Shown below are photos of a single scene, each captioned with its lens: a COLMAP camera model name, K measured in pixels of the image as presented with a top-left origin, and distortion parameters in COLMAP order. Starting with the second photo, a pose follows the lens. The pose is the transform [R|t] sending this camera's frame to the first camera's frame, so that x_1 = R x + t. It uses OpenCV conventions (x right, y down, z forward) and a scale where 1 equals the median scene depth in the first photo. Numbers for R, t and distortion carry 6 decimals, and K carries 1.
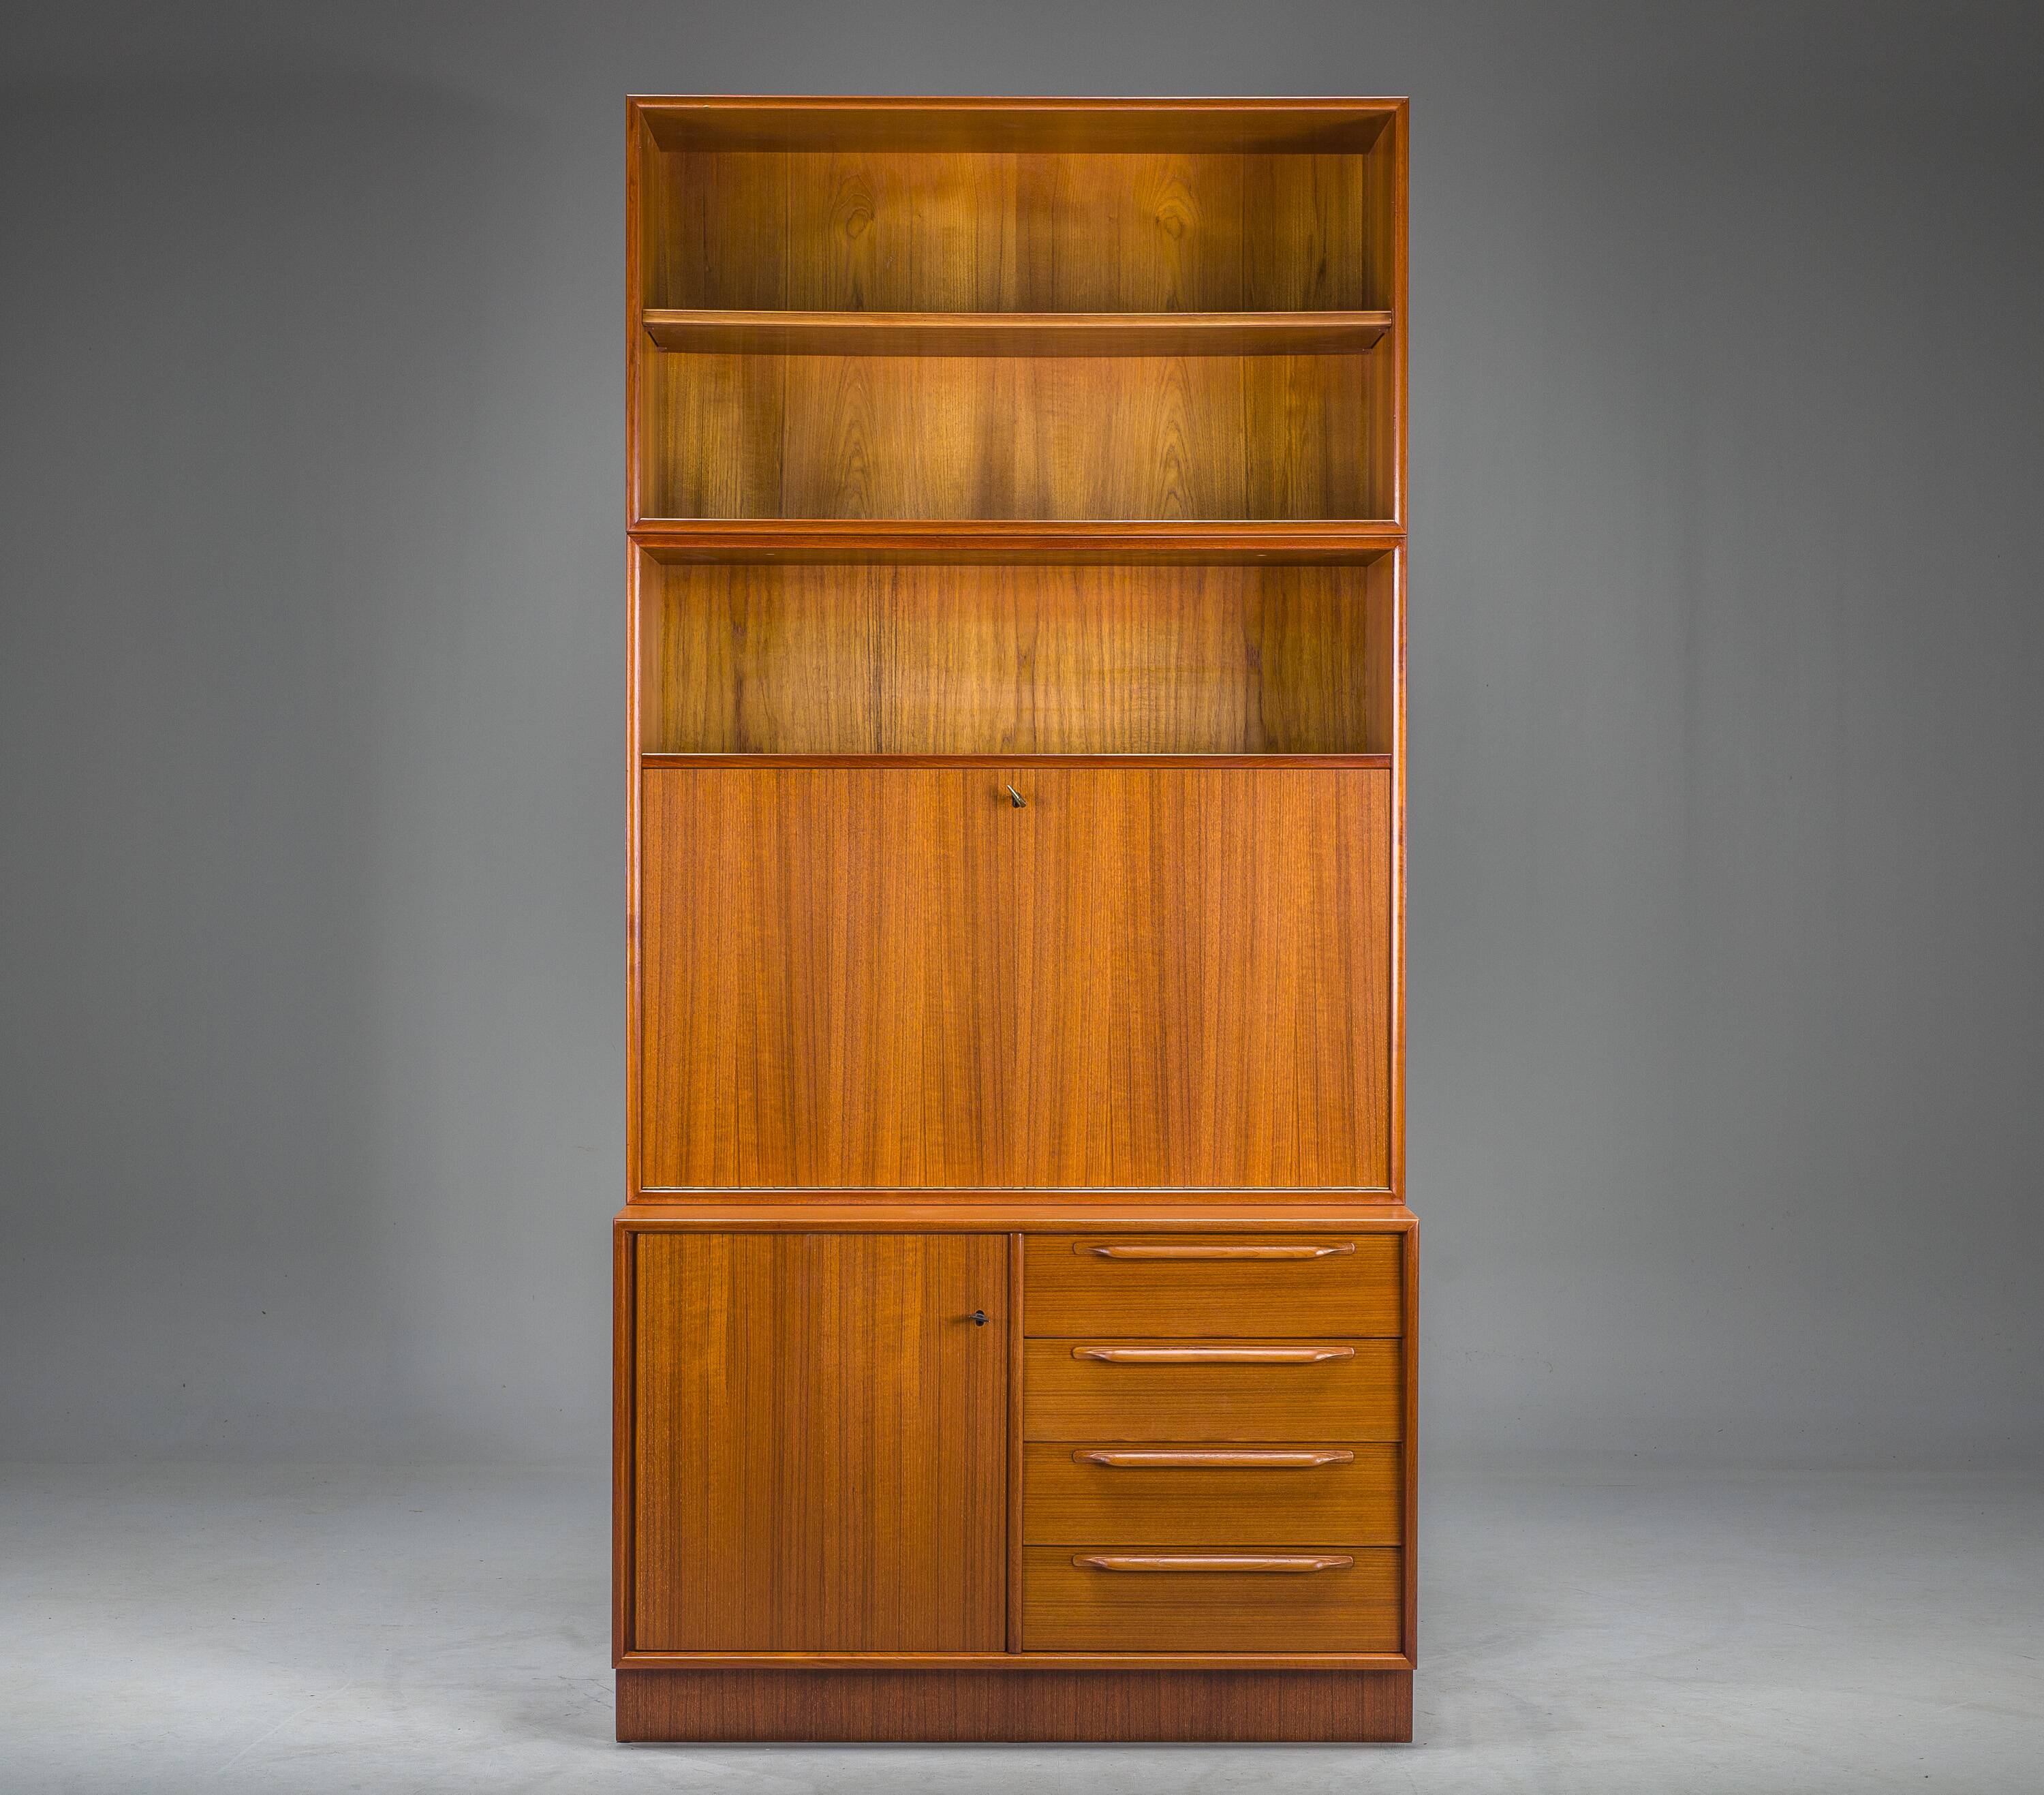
lens RADIAL K [[3816.8, 0, 1022.0], [0, 3816.8, 897.5], [0, 0, 1]] dist [-0.014181, 0.302686]
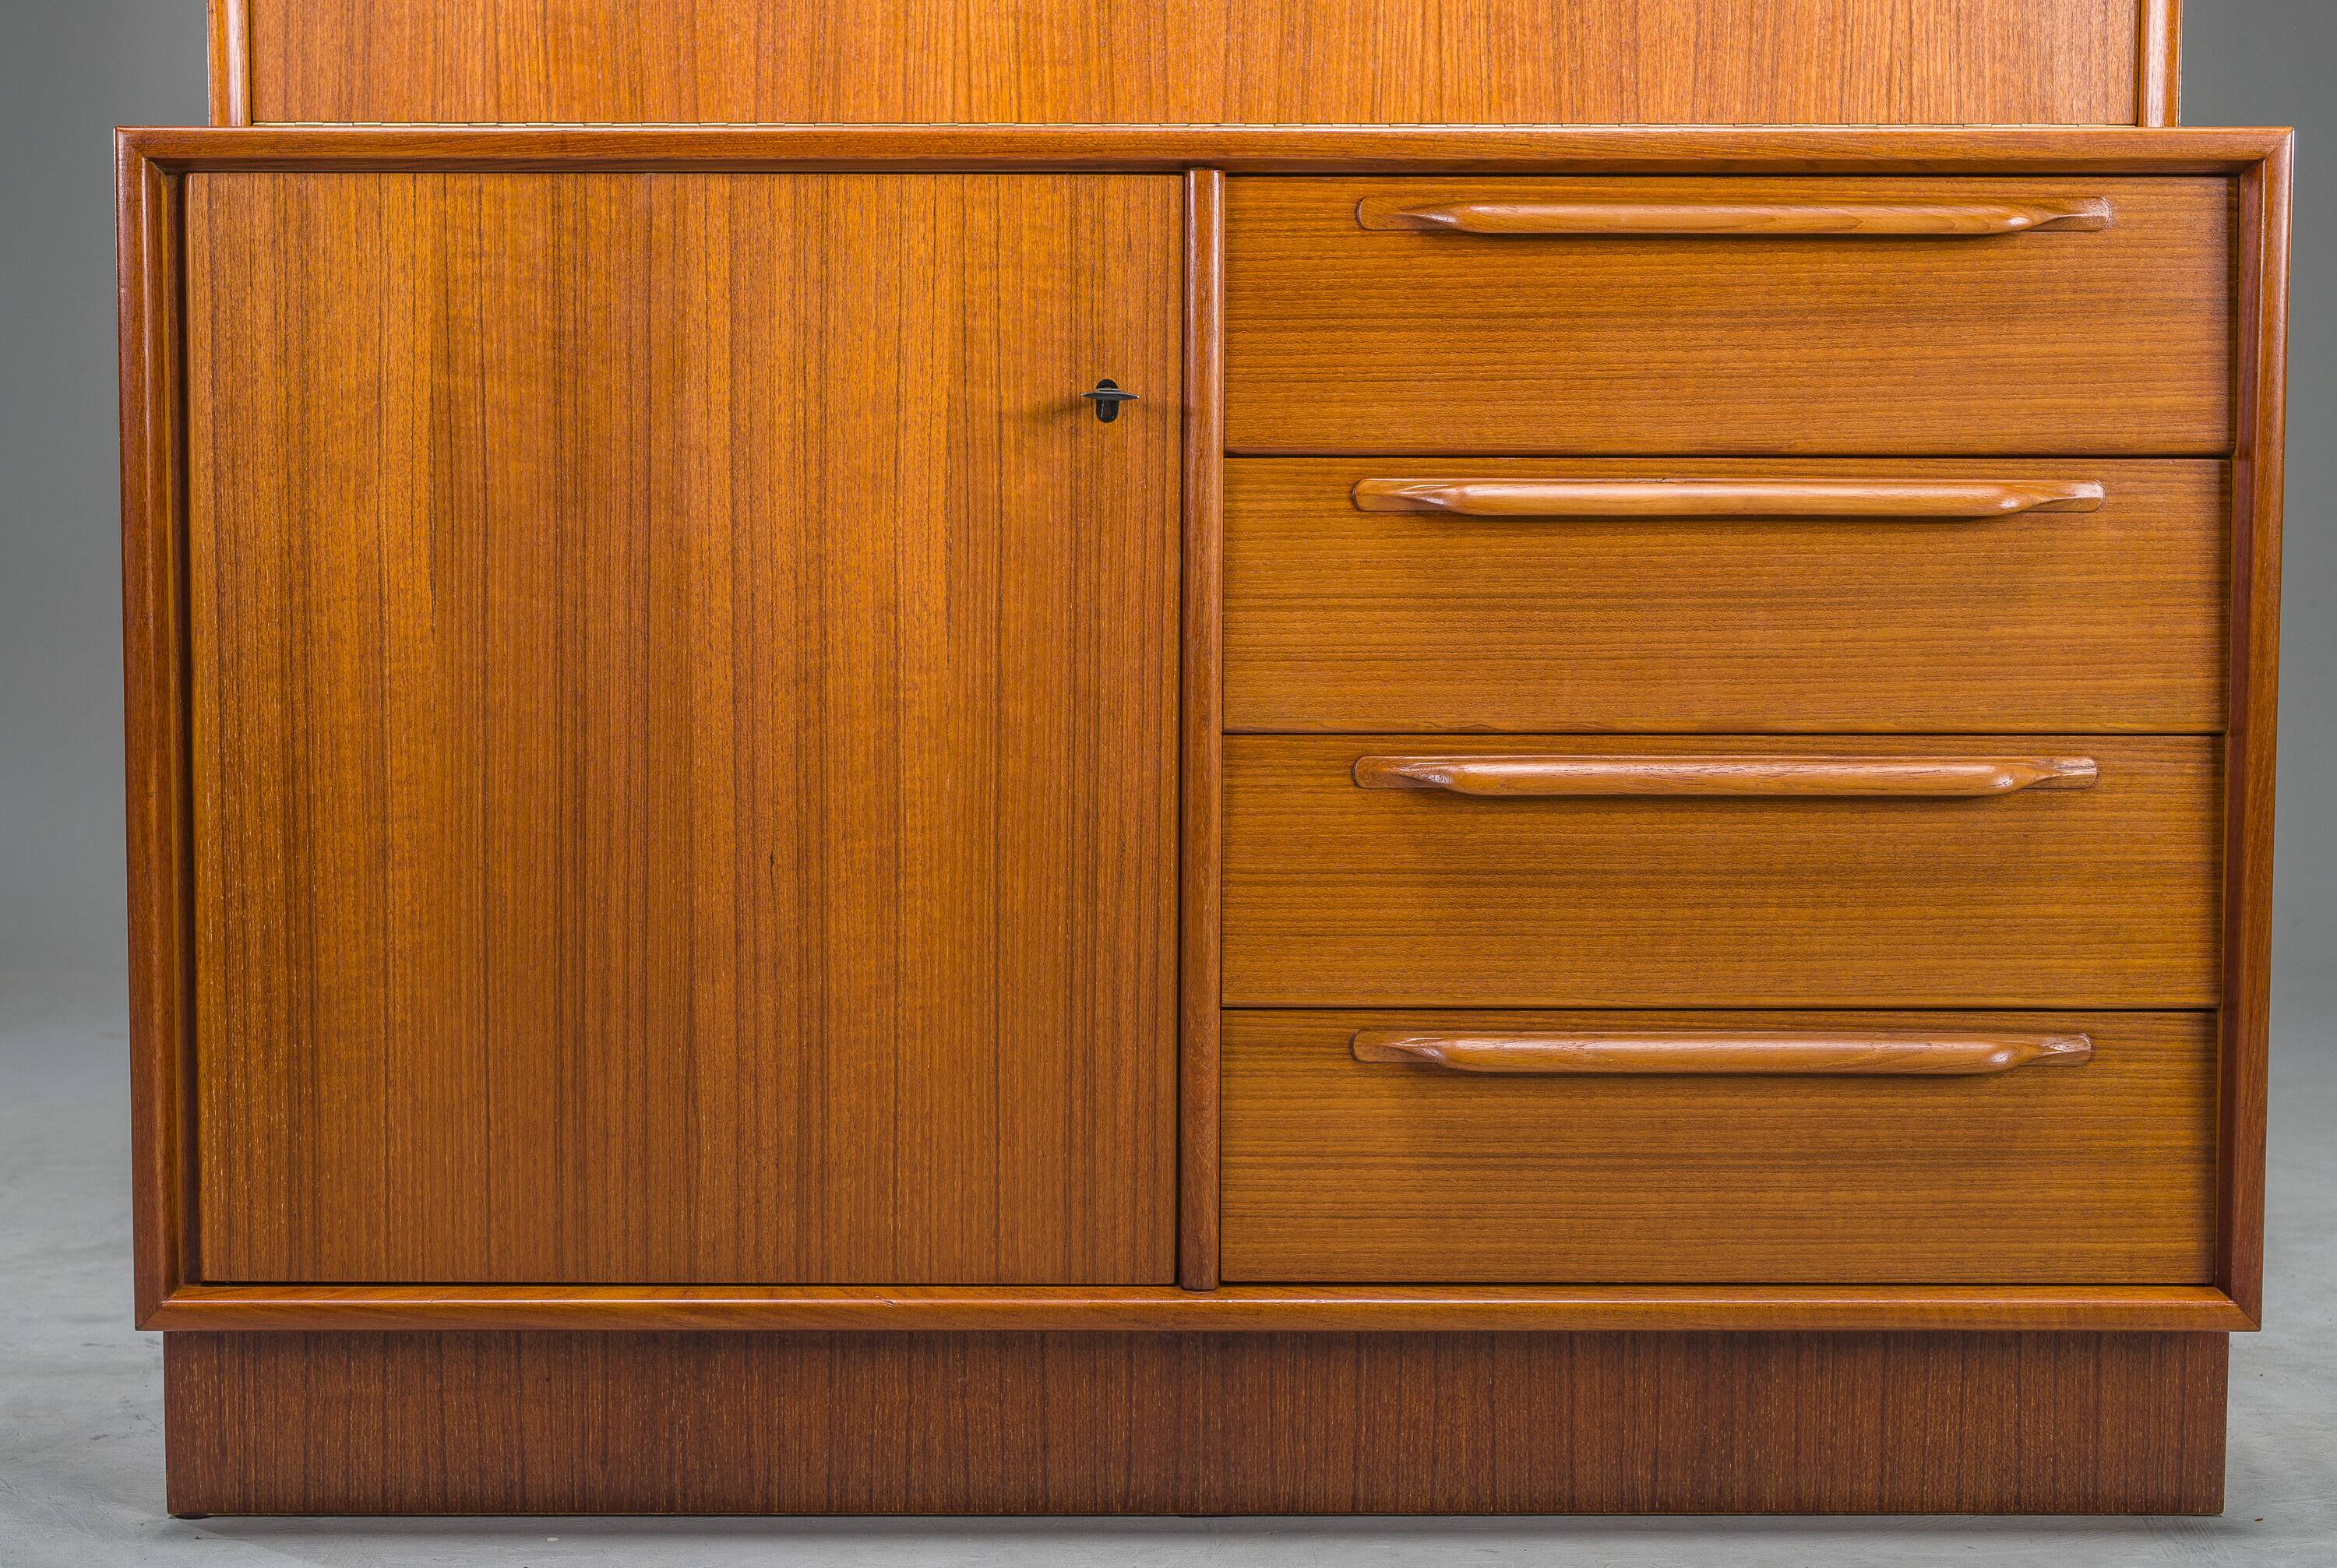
lens RADIAL K [[3436.8, 0, 1102.5], [0, 3436.8, 820.7], [0, 0, 1]] dist [0.001227, 0.003475]
pose [[0.999995, -0.001263, -0.002863, -0.010255], [0.001423, 0.998392, 0.056667, 0.128181], [0.002787, -0.056671, 0.998389, 0.641483]]
